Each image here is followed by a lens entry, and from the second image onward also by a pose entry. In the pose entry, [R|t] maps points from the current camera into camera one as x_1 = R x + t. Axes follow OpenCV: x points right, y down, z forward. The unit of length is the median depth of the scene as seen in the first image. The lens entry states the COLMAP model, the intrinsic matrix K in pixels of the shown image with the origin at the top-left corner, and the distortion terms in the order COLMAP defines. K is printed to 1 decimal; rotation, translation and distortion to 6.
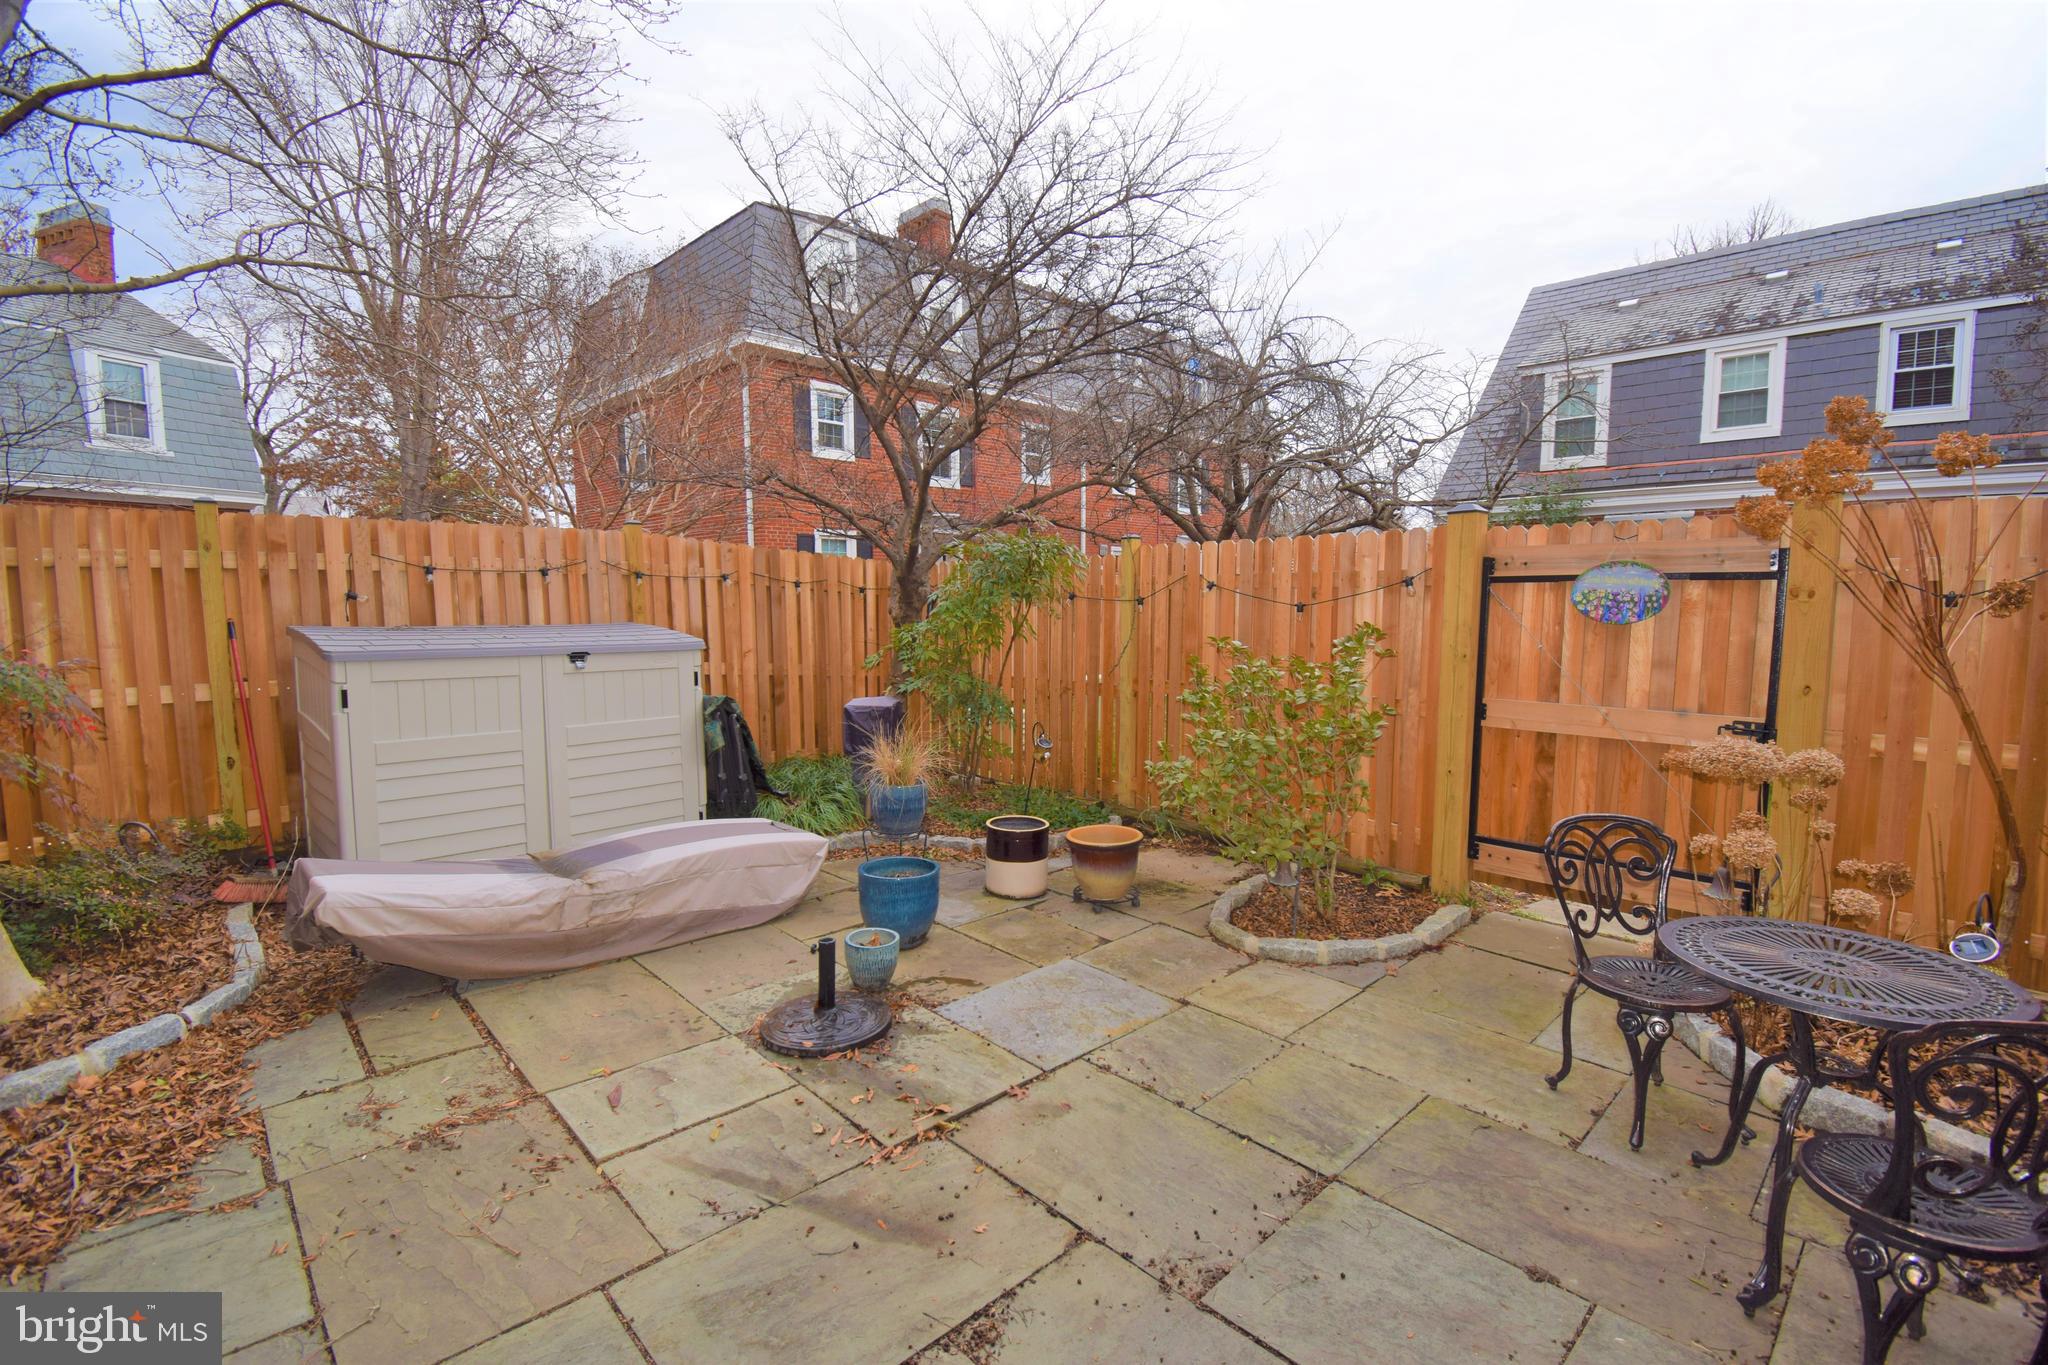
lens RADIAL K [[902.4, 0, 1028.8], [0, 902.4, 689.7], [0, 0, 1]] dist [0.012114, -0.021478]
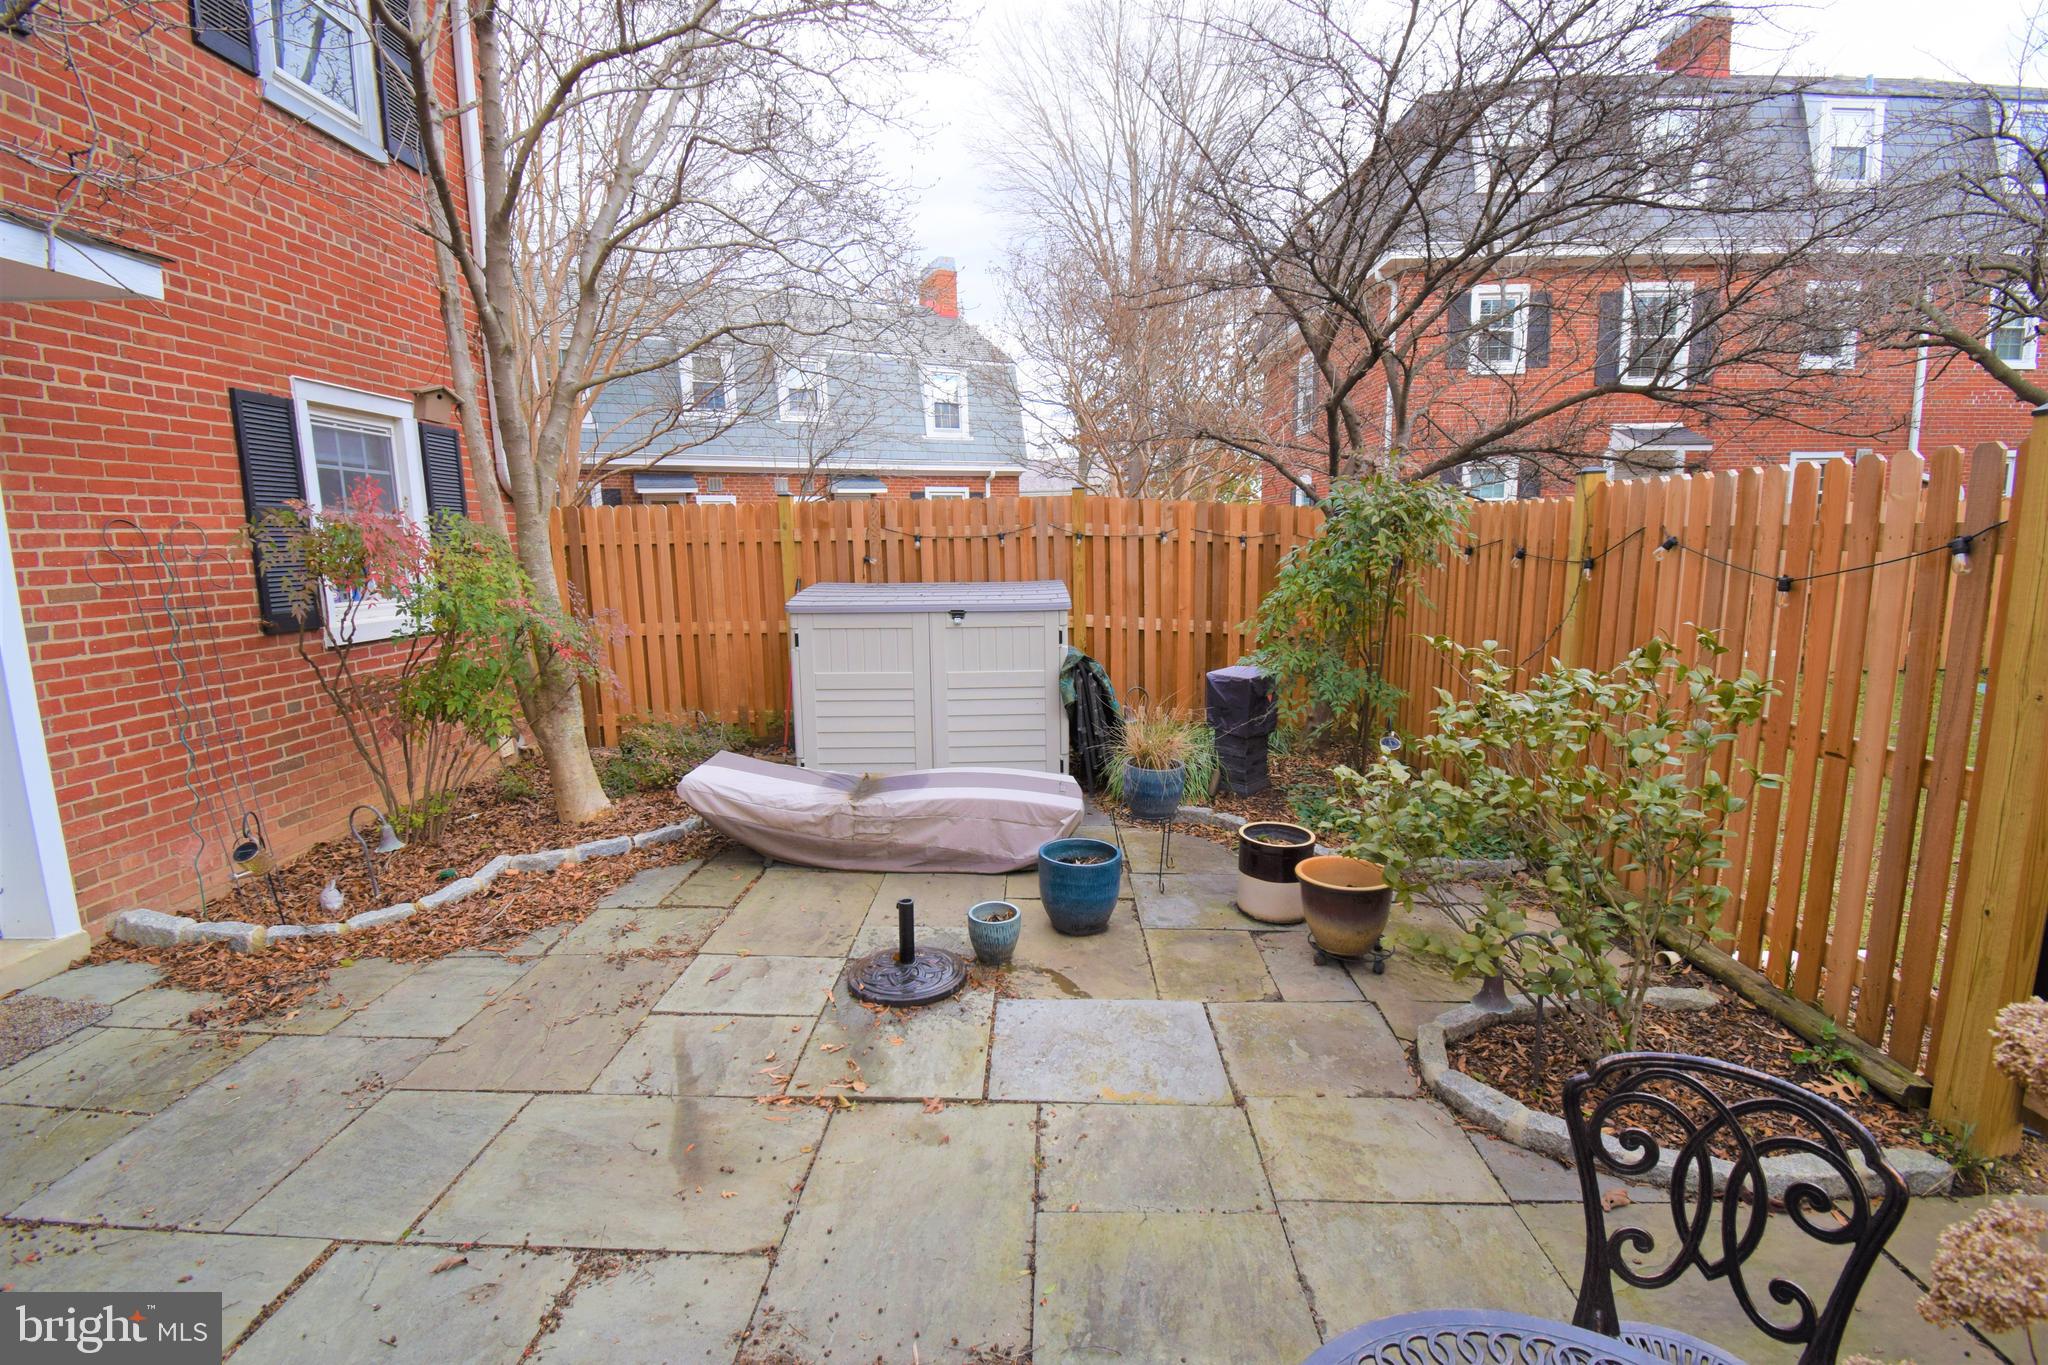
lens RADIAL K [[902.4, 0, 1023.2], [0, 902.4, 688.5], [0, 0, 1]] dist [0.012114, -0.021478]
pose [[0.701102, 0.104018, -0.705434, 0.532246], [-0.052557, 0.994150, 0.094355, -0.073628], [0.711122, -0.029077, 0.702467, 0.305933]]
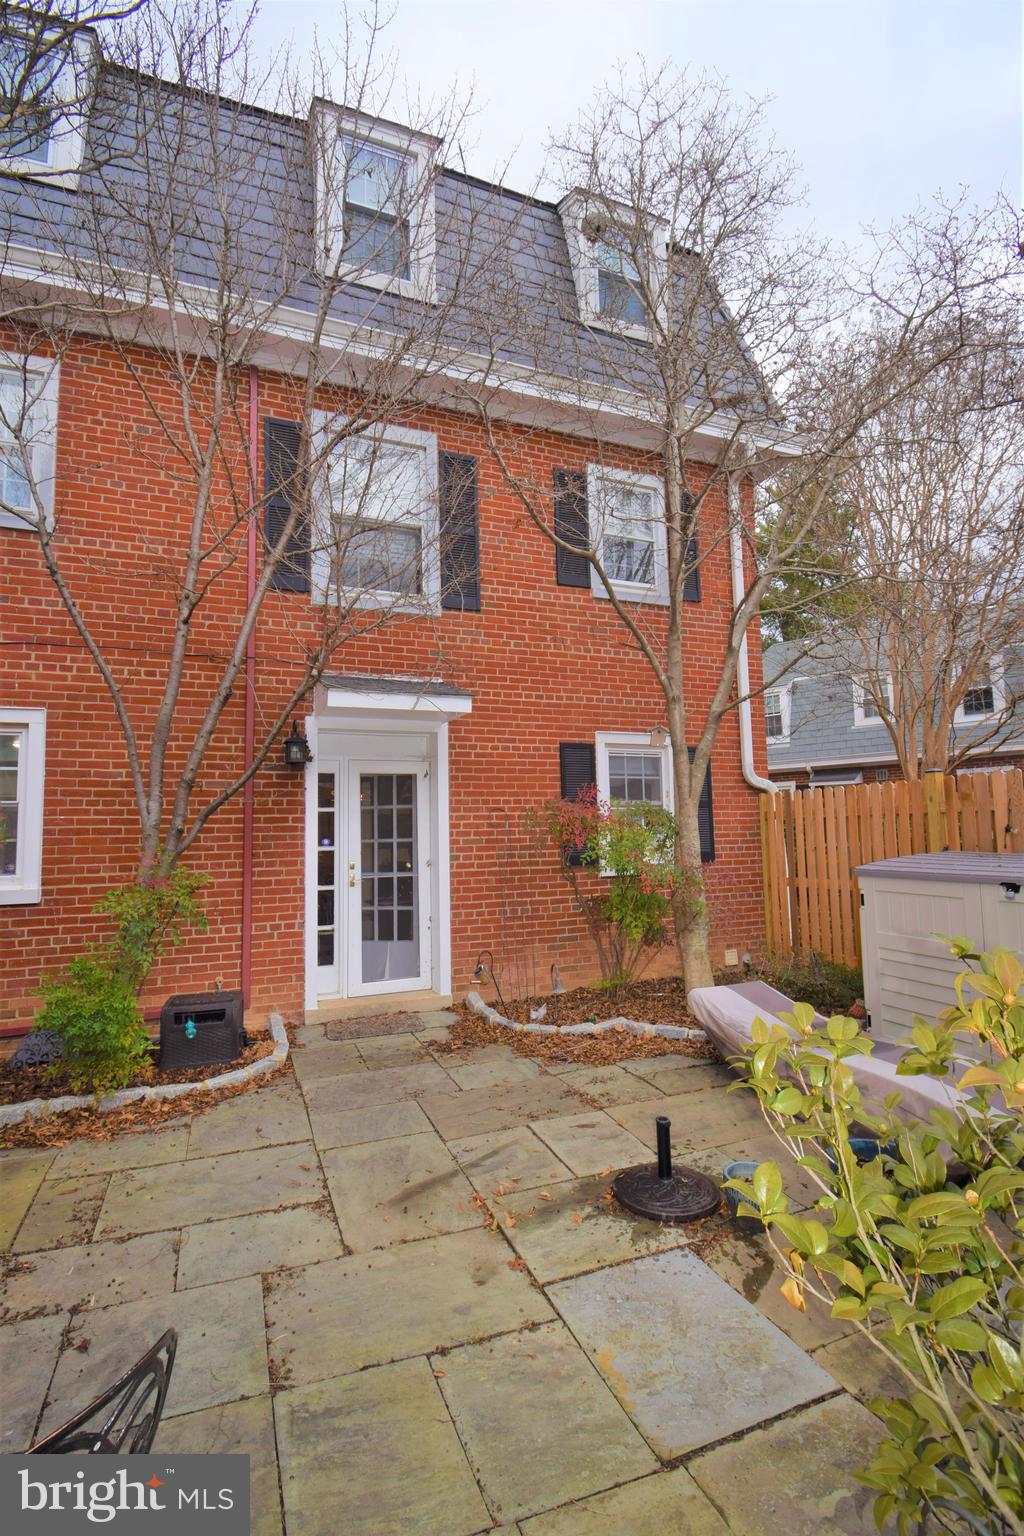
lens RADIAL K [[703.0, 0, 508.8], [0, 703.0, 770.2], [0, 0, 1]] dist [0.006756, -0.017855]
pose [[-0.385731, -0.074886, -0.919567, 0.688928], [-0.068146, 0.996290, -0.052549, -0.120633], [0.920091, 0.042395, -0.389403, 1.016308]]
